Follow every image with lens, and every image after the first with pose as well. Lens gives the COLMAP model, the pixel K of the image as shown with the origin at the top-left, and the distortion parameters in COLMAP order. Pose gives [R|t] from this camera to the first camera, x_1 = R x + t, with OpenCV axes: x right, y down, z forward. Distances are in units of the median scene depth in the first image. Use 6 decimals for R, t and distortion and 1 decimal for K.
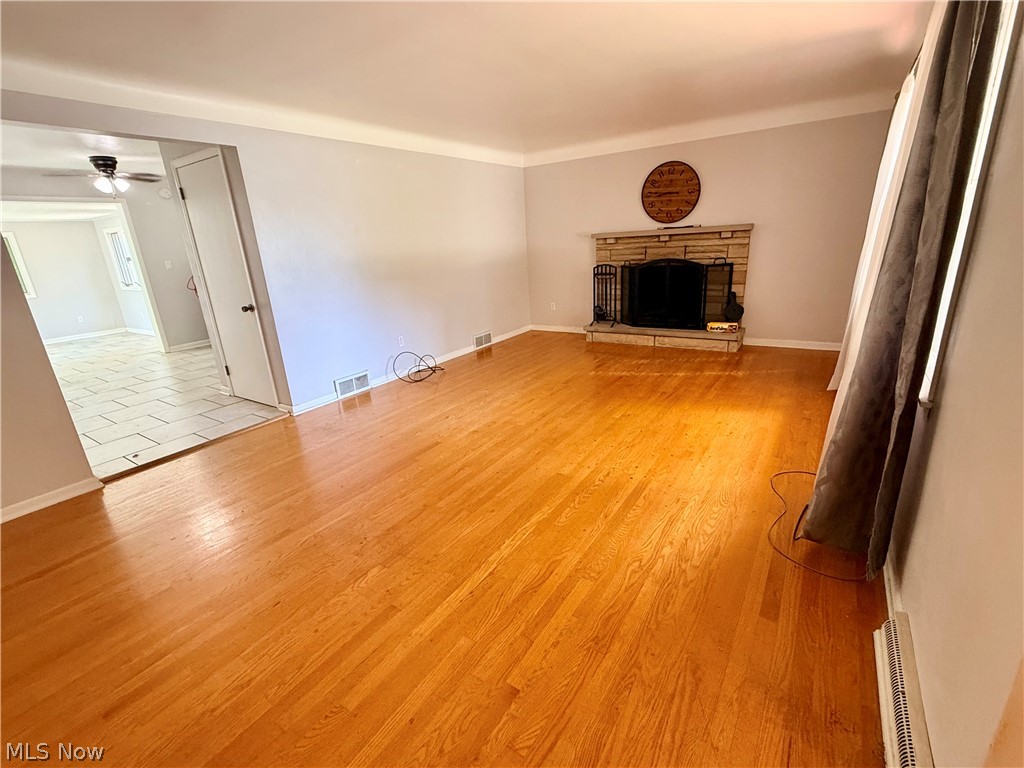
lens RADIAL K [[449.9, 0, 512.5], [0, 449.9, 382.5], [0, 0, 1]] dist [0.000024, -0.000587]
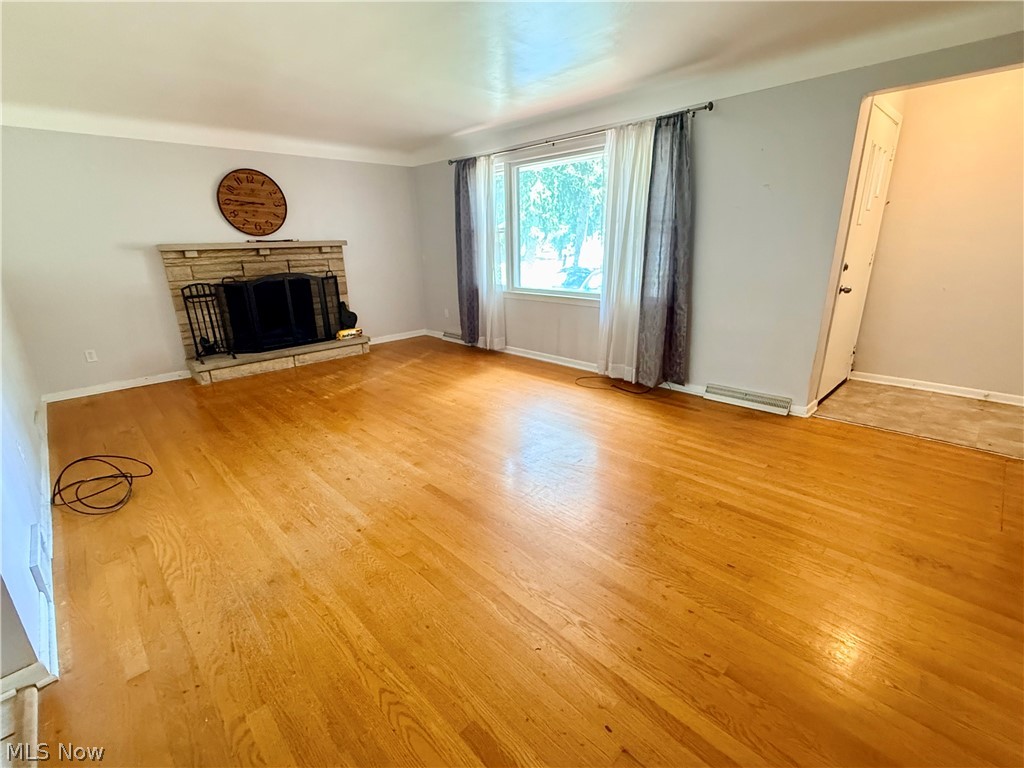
lens RADIAL K [[449.9, 0, 512.0], [0, 449.9, 383.1], [0, 0, 1]] dist [0.000024, -0.000587]
pose [[0.230730, -0.244820, 0.941715, -0.484705], [0.305525, 0.937109, 0.168765, -0.072450], [-0.923806, 0.248778, 0.291018, 0.341327]]
